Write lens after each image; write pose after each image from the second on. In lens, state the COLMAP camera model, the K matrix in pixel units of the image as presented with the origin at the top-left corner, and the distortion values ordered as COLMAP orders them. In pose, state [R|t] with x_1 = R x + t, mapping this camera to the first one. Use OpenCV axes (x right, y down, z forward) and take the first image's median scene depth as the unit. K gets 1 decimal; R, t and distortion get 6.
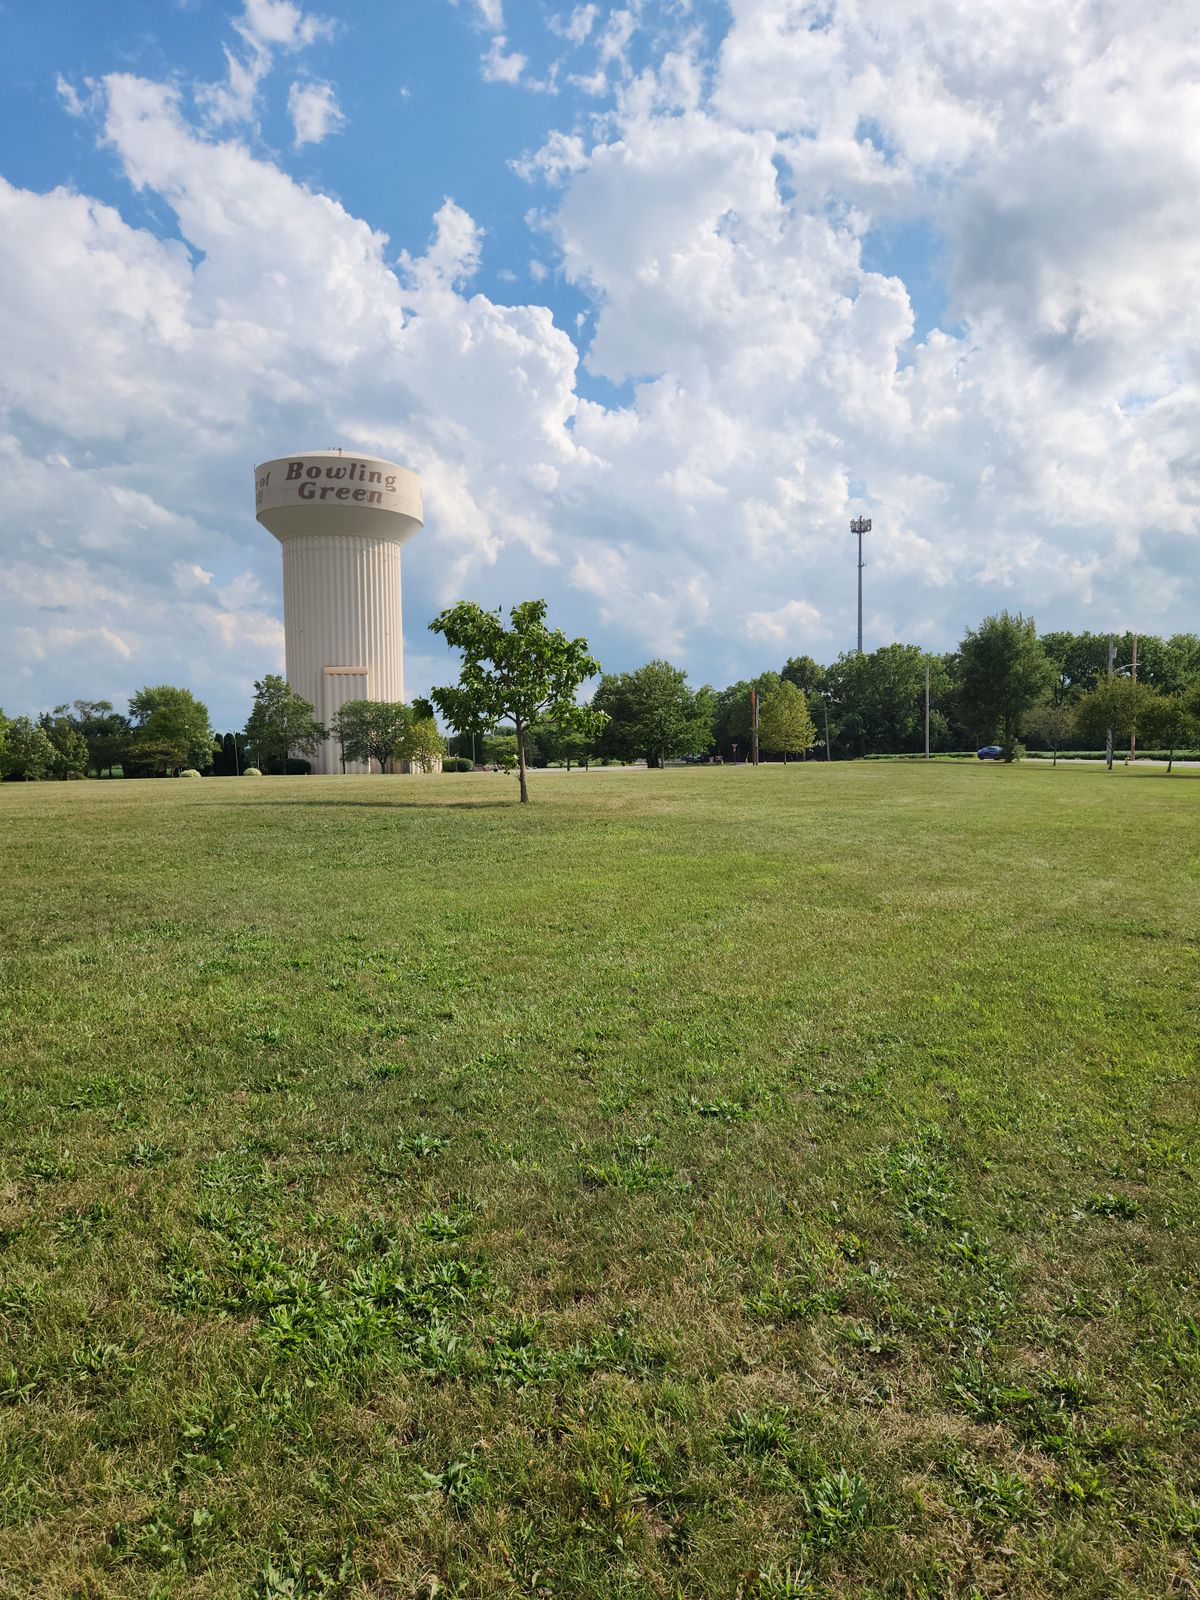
lens RADIAL K [[1112.3, 0, 603.0], [0, 1112.3, 808.8], [0, 0, 1]] dist [0.087318, -0.071409]
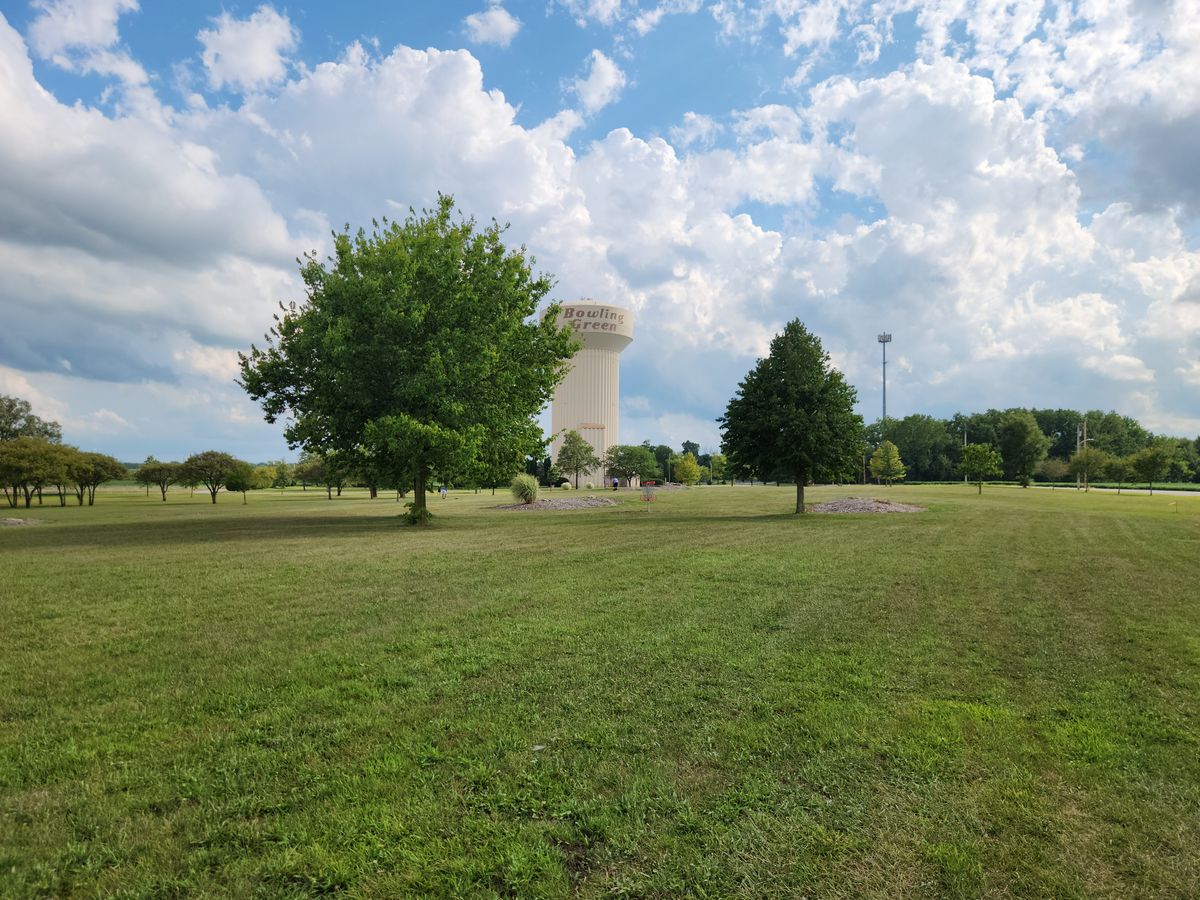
lens RADIAL K [[834.3, 0, 600.0], [0, 834.3, 450.0], [0, 0, 1]] dist [0.087318, -0.071409]
pose [[0.999151, 0.017207, -0.037431, -0.174220], [-0.020142, 0.996631, -0.079502, 0.013651], [0.035937, 0.080189, 0.996132, -0.272075]]
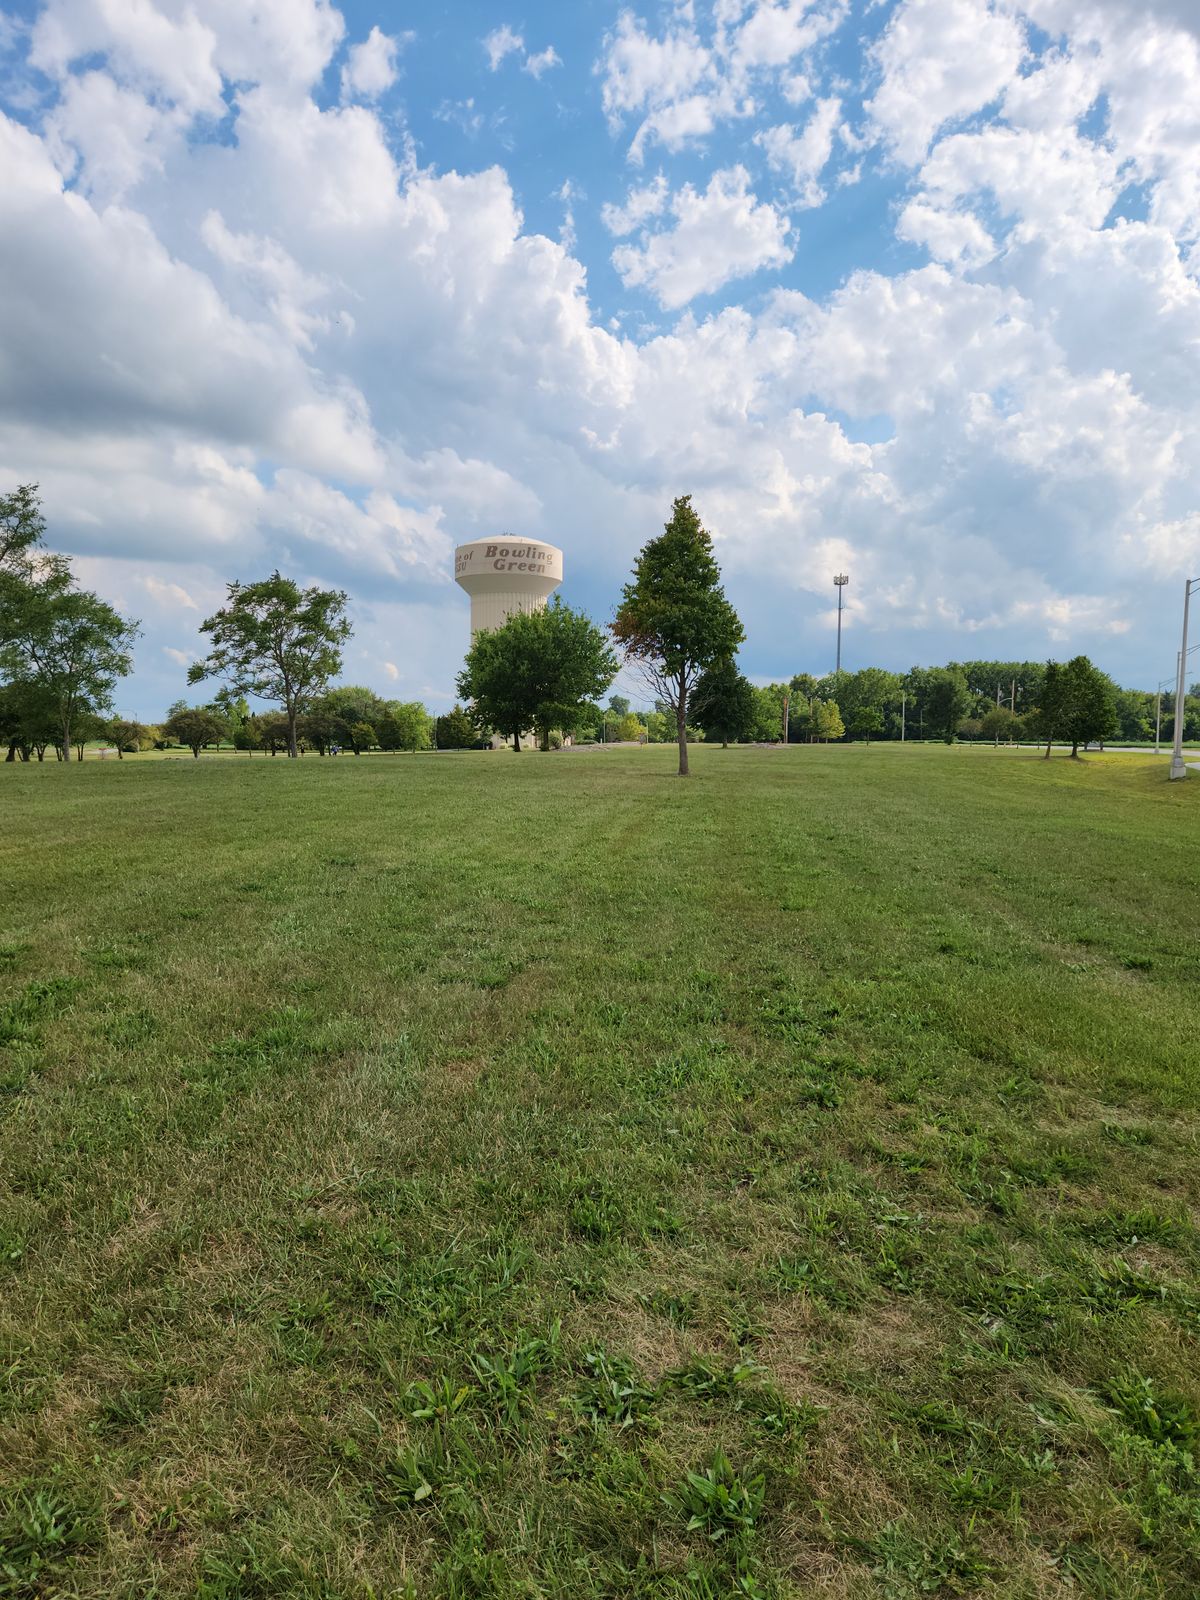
lens RADIAL K [[1112.3, 0, 603.0], [0, 1112.3, 808.8], [0, 0, 1]] dist [0.087318, -0.071409]
pose [[0.997818, 0.012671, 0.064797, -0.216698], [-0.013471, 0.999838, 0.011927, 0.031665], [-0.064635, -0.012774, 0.997827, -0.540928]]
